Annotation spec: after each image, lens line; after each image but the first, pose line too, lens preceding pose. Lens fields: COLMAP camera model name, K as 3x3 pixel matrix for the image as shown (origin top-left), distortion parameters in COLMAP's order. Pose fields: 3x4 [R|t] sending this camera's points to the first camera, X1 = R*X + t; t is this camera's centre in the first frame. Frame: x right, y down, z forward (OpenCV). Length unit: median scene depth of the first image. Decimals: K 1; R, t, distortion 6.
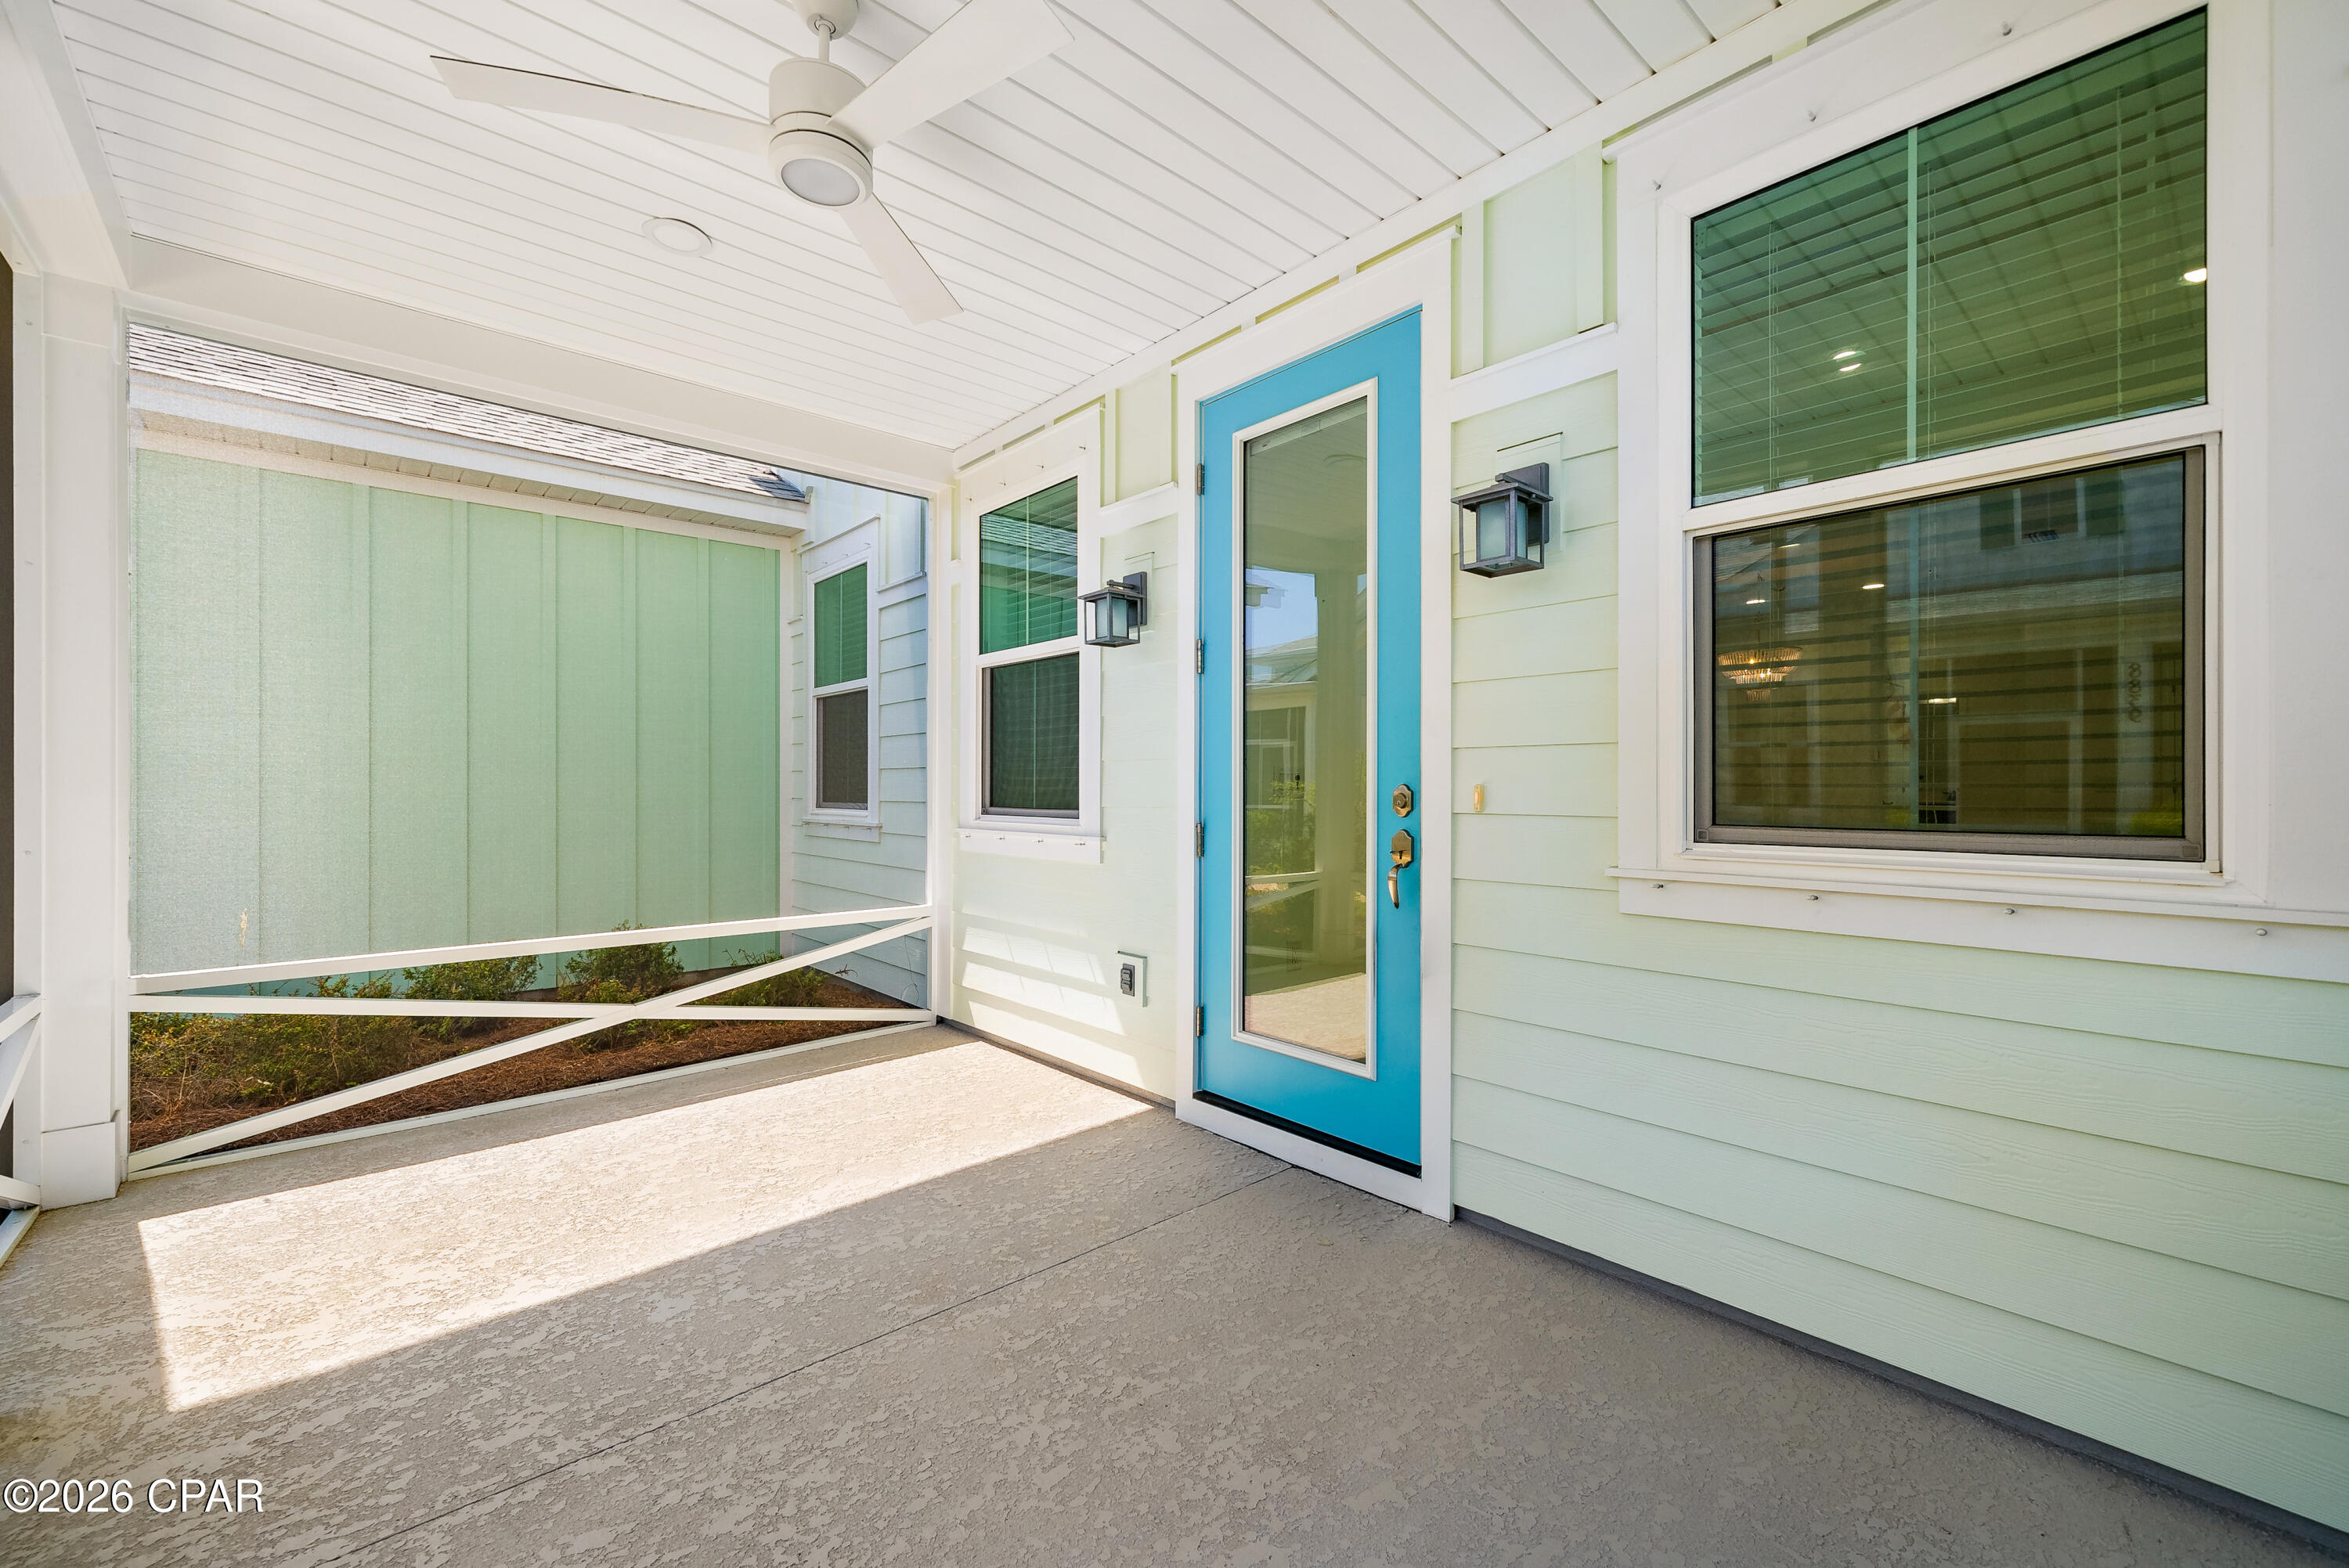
lens RADIAL K [[957.5, 0, 1180.2], [0, 957.5, 785.4], [0, 0, 1]] dist [-0.003974, -0.000058]
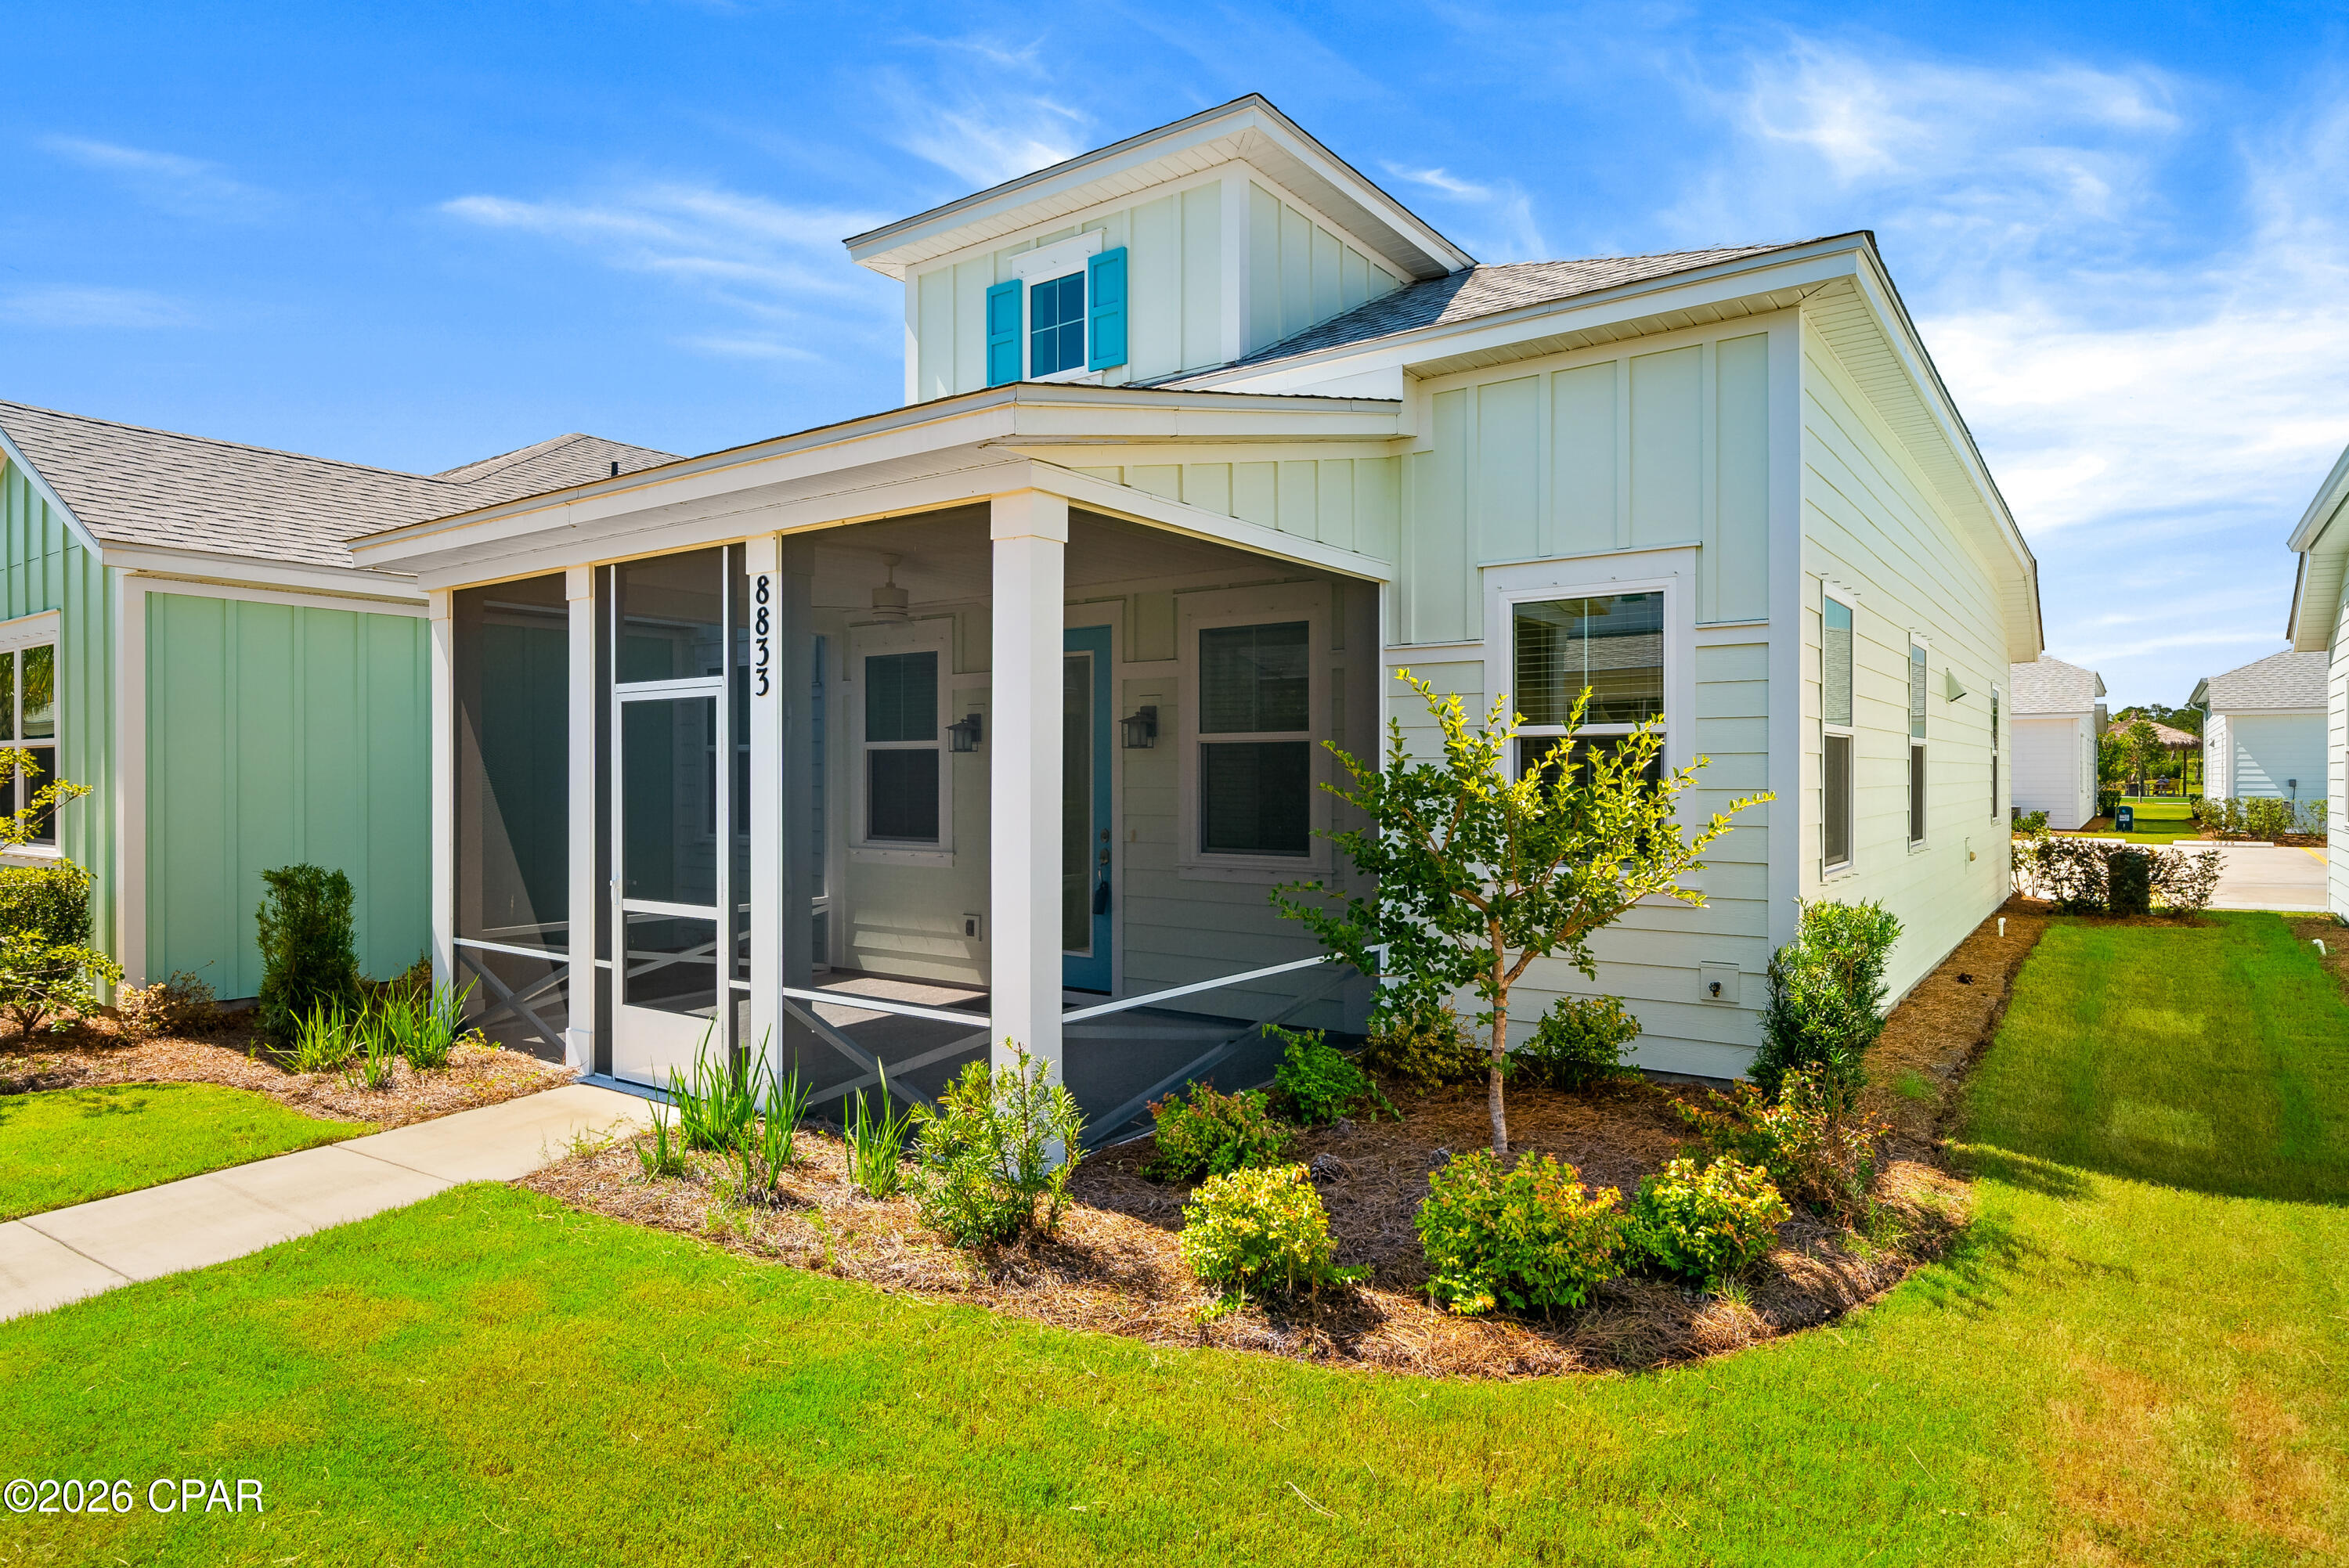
lens RADIAL K [[1319.9, 0, 1175.8], [0, 1319.9, 779.8], [0, 0, 1]] dist [-0.003292, -0.000521]
pose [[0.978592, -0.003507, 0.205782, -0.178537], [0.001996, 0.999970, 0.007547, -0.100575], [-0.205802, -0.006975, 0.978569, -1.509006]]
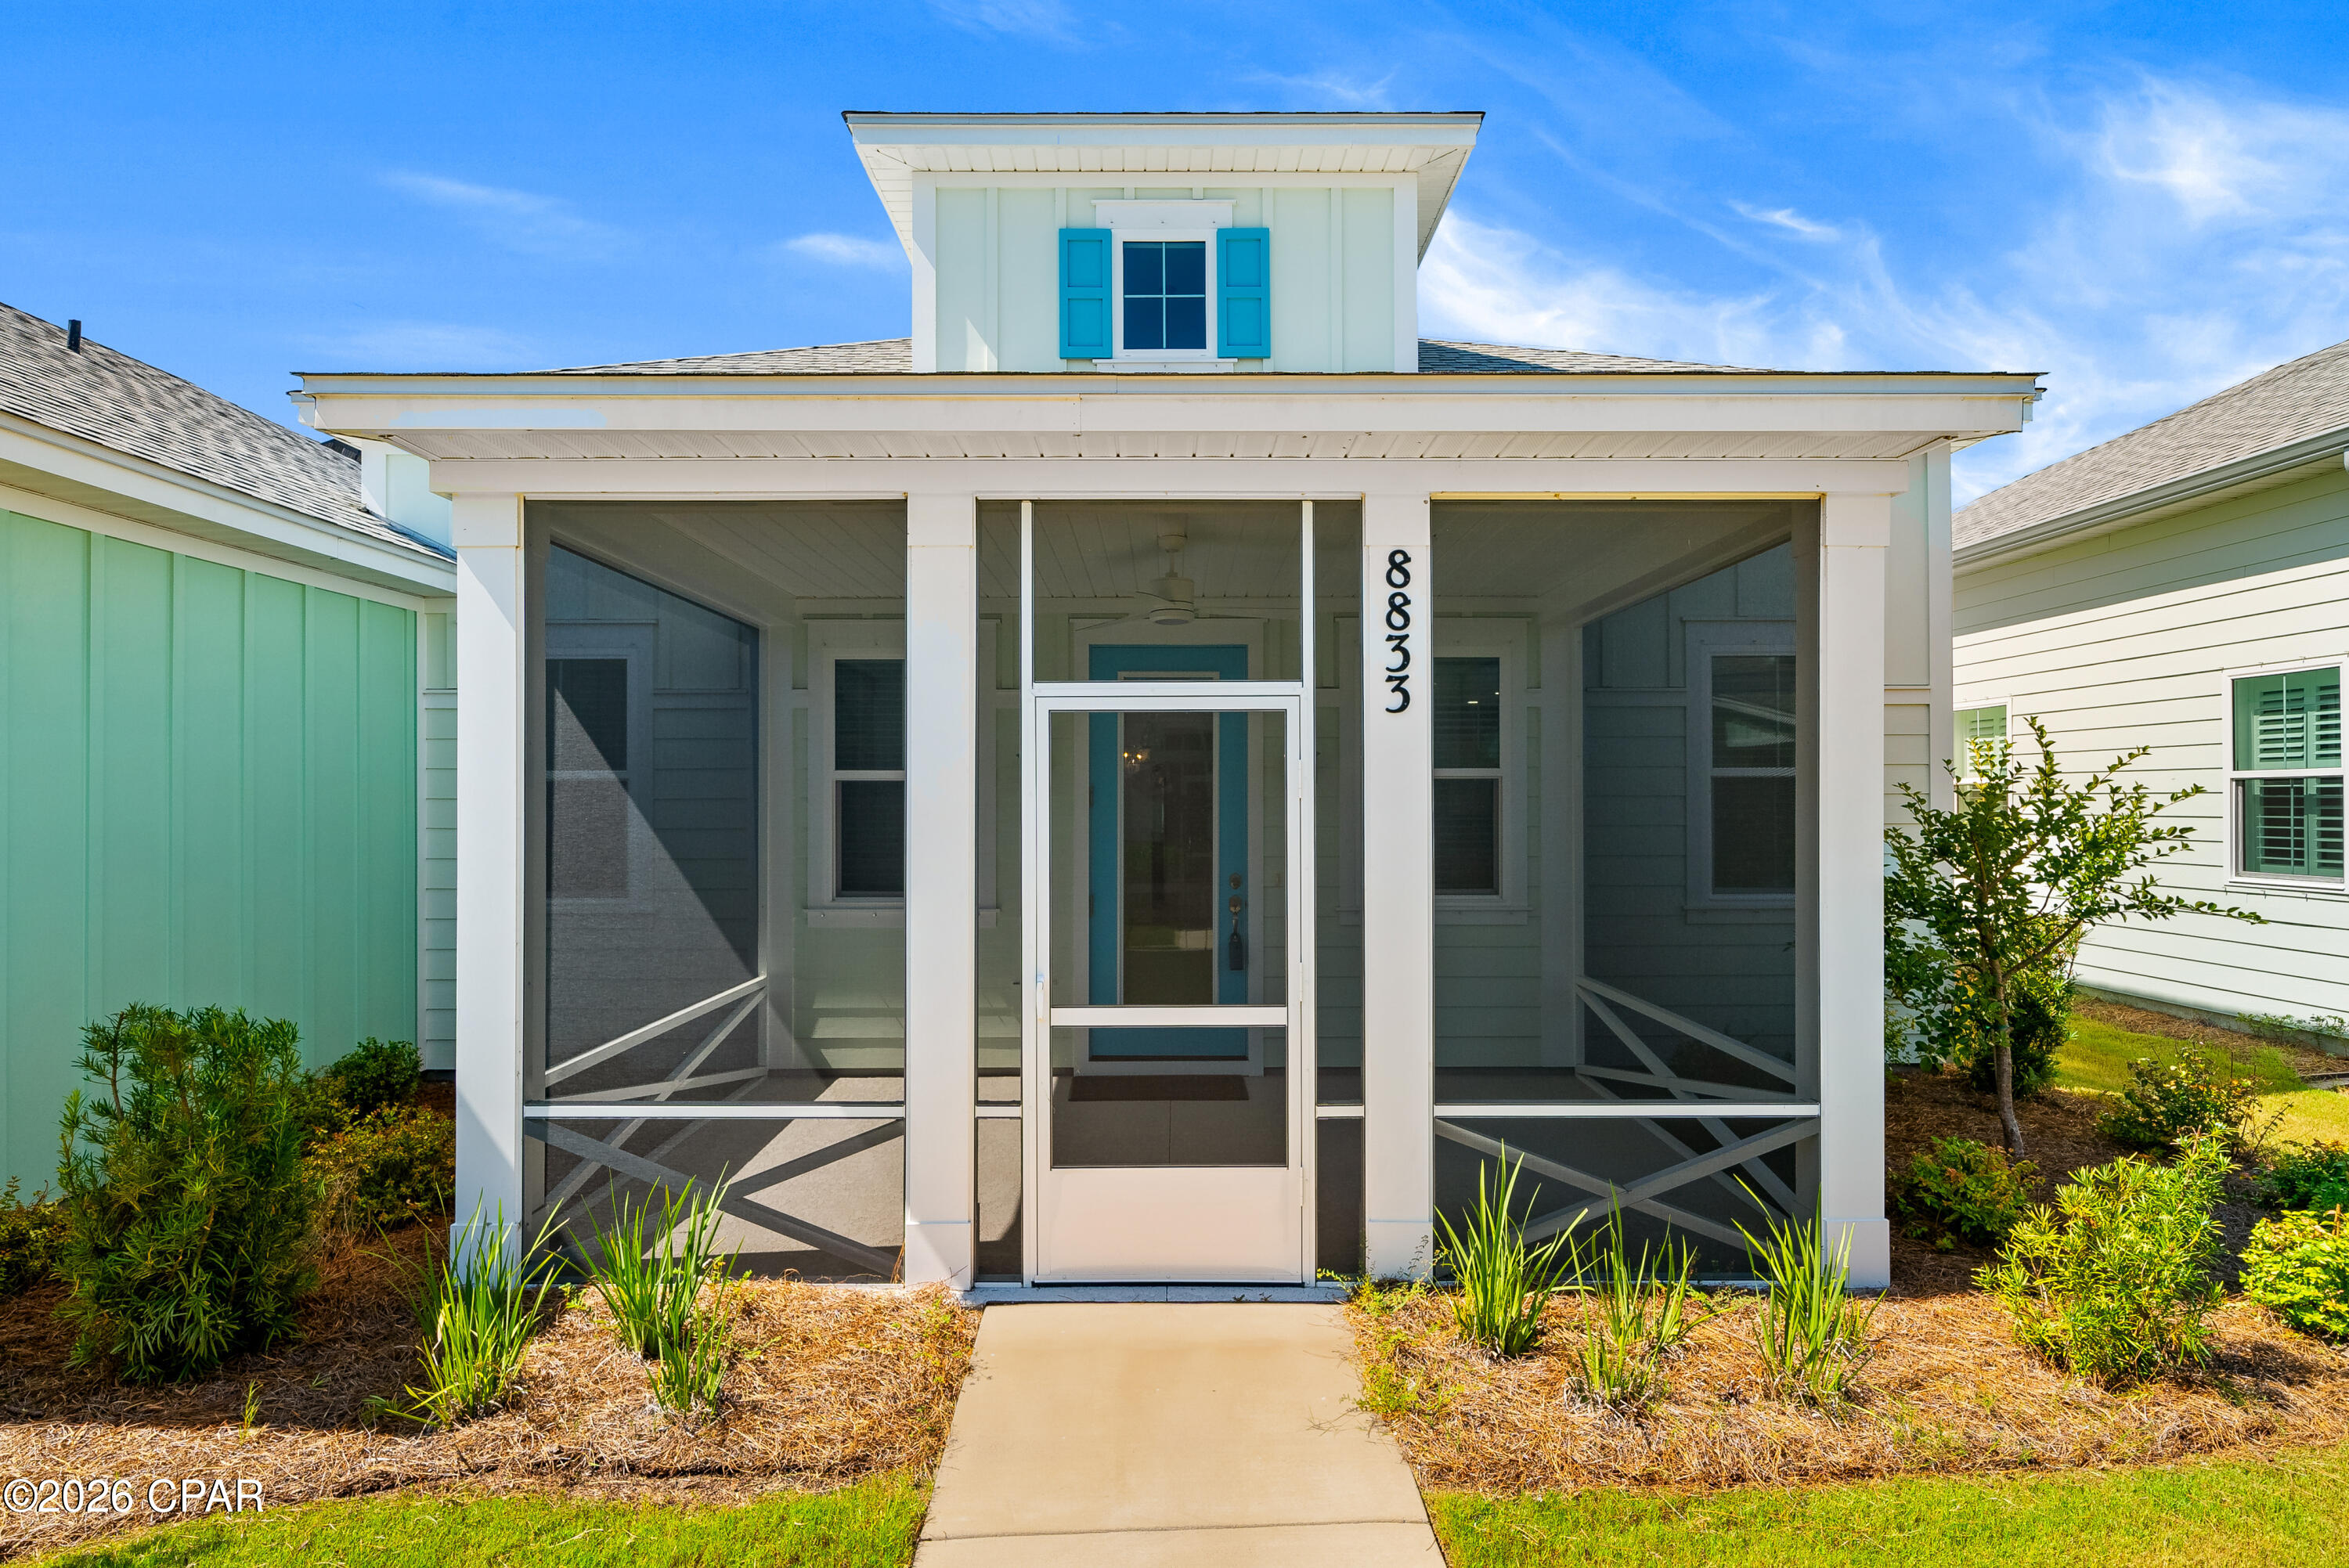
lens RADIAL K [[1191.1, 0, 1176.2], [0, 1191.1, 798.4], [0, 0, 1]] dist [-0.000928, -0.000071]
pose [[0.667367, -0.001706, 0.744727, -1.236877], [0.001526, 0.999998, 0.000922, -0.115563], [-0.744728, 0.000521, 0.667368, -0.431267]]
